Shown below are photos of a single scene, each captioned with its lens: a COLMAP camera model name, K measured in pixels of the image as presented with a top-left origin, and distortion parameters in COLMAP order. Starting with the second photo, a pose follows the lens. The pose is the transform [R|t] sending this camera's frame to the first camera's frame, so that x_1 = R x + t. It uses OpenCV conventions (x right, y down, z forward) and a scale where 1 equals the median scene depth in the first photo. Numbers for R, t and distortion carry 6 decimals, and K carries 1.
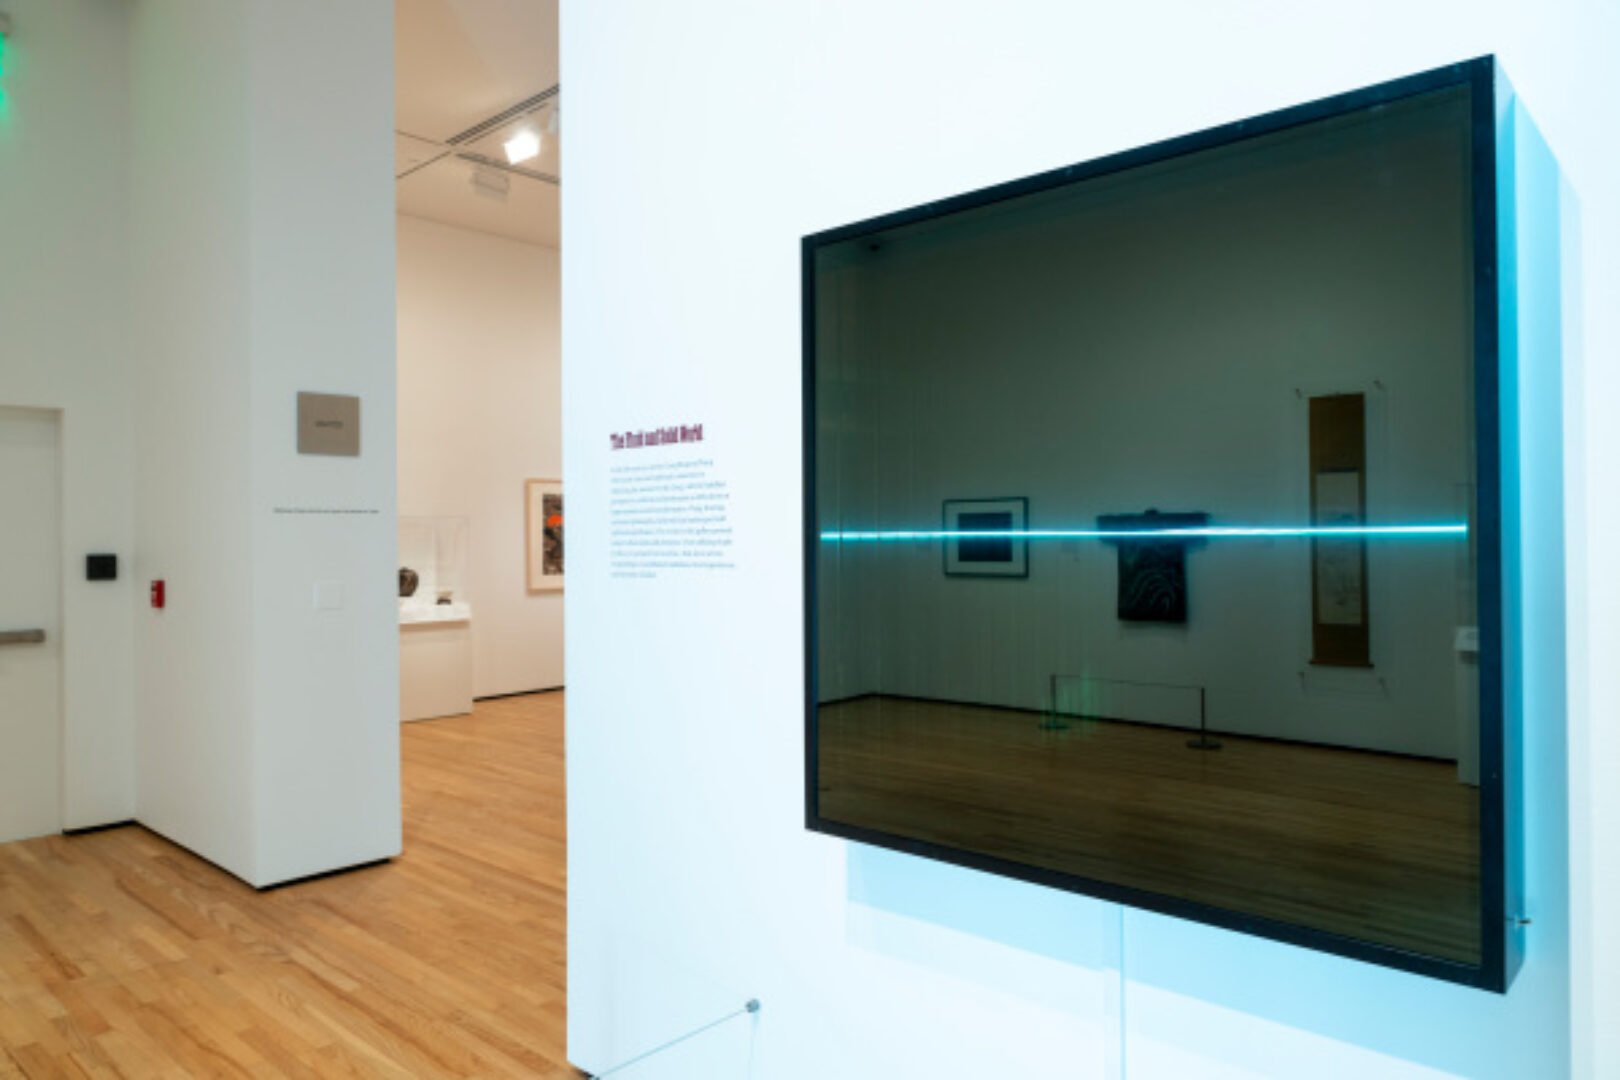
lens RADIAL K [[1067.7, 0, 807.8], [0, 1067.7, 534.0], [0, 0, 1]] dist [-0.006824, 0.002447]
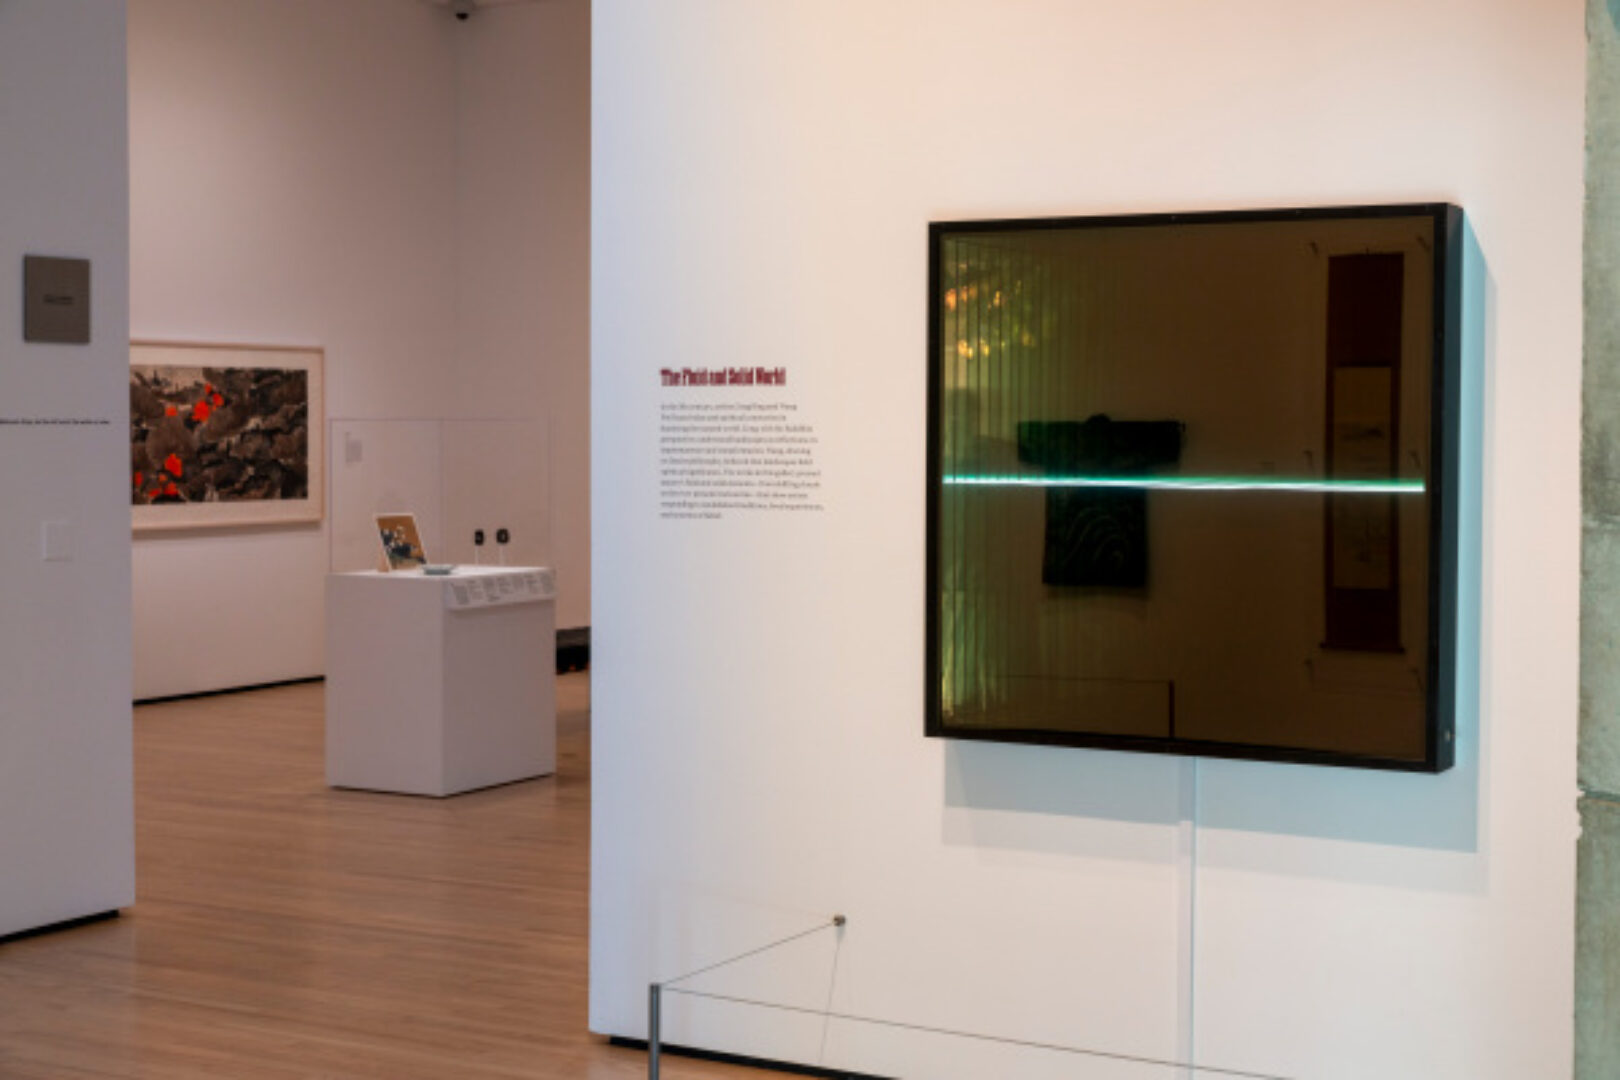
lens RADIAL K [[2439.7, 0, 806.0], [0, 2439.7, 540.2], [0, 0, 1]] dist [0.001666, 0.000000]
pose [[0.972534, 0.002144, 0.232749, -0.593737], [-0.013994, 0.998687, 0.049275, -0.051899], [-0.232338, -0.051179, 0.971288, -1.223406]]
